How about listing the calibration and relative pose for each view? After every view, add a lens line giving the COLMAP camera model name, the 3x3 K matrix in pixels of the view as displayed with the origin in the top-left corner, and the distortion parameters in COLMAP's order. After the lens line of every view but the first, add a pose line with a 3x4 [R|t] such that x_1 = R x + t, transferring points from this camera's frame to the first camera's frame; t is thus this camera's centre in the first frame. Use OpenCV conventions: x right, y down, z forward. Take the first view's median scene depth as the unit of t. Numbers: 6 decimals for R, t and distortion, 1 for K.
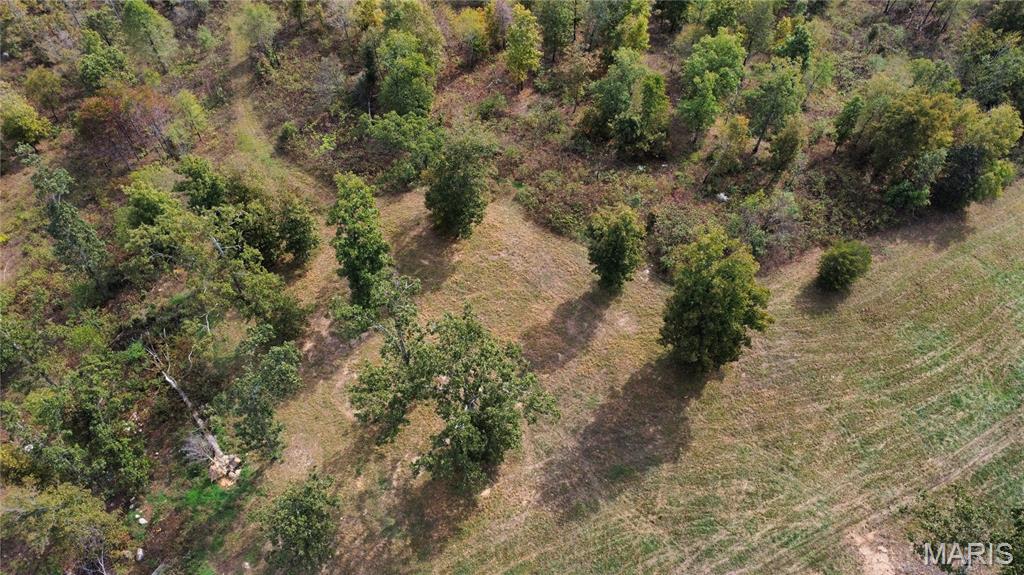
lens RADIAL K [[745.2, 0, 510.1], [0, 745.2, 290.0], [0, 0, 1]] dist [-0.033962, 0.003047]
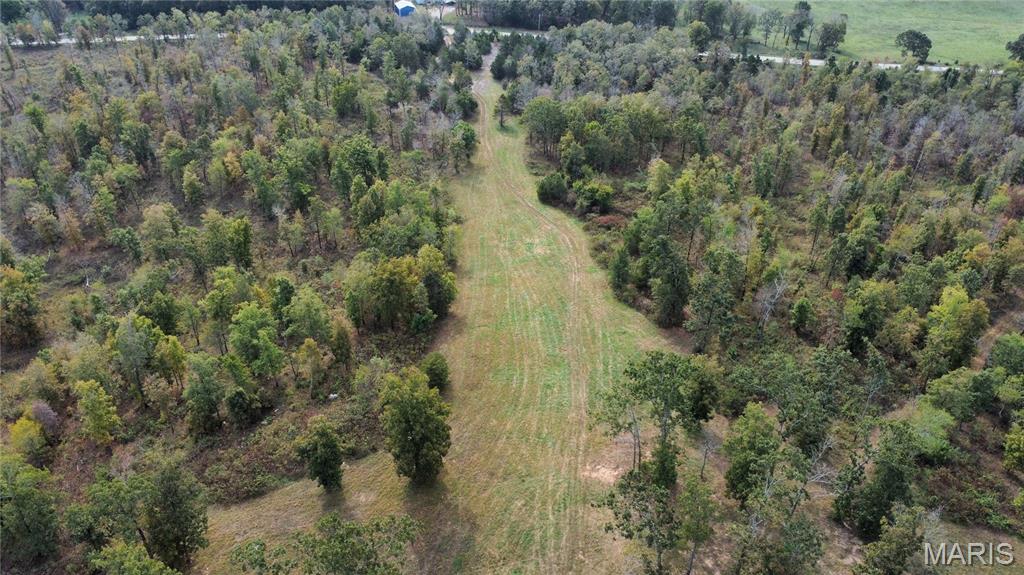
lens RADIAL K [[745.2, 0, 510.2], [0, 745.2, 288.1], [0, 0, 1]] dist [-0.033962, 0.003047]
pose [[0.531442, -0.466383, 0.707146, -0.391257], [0.707773, 0.703143, -0.068170, 0.050244], [-0.465431, 0.536727, 0.703774, -0.154808]]
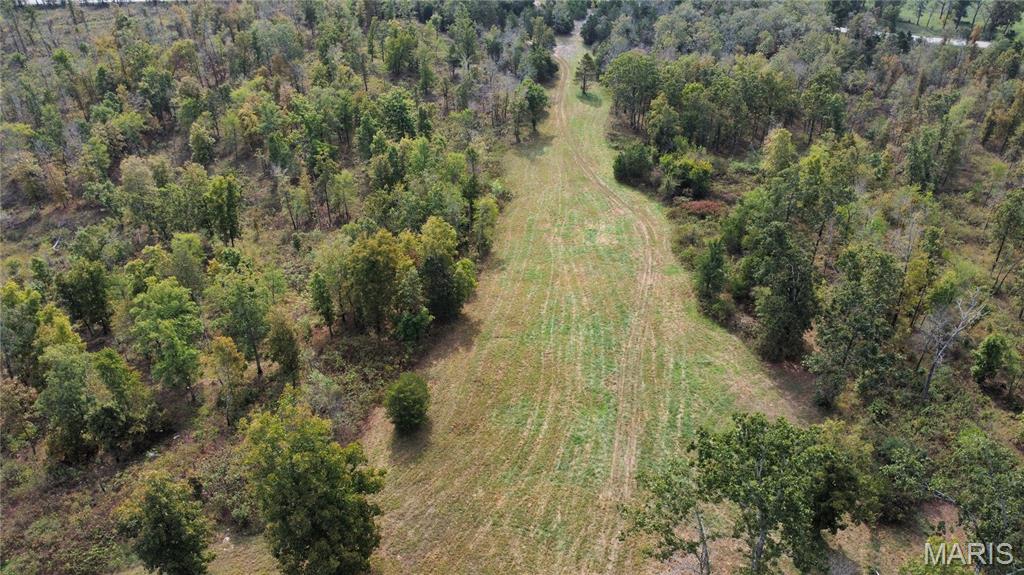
lens RADIAL K [[745.2, 0, 511.6], [0, 745.2, 290.6], [0, 0, 1]] dist [-0.033962, 0.003047]
pose [[0.653198, -0.423603, 0.627609, 0.002447], [0.640183, 0.751587, -0.159003, 0.090450], [-0.404348, 0.505645, 0.762119, 0.145533]]
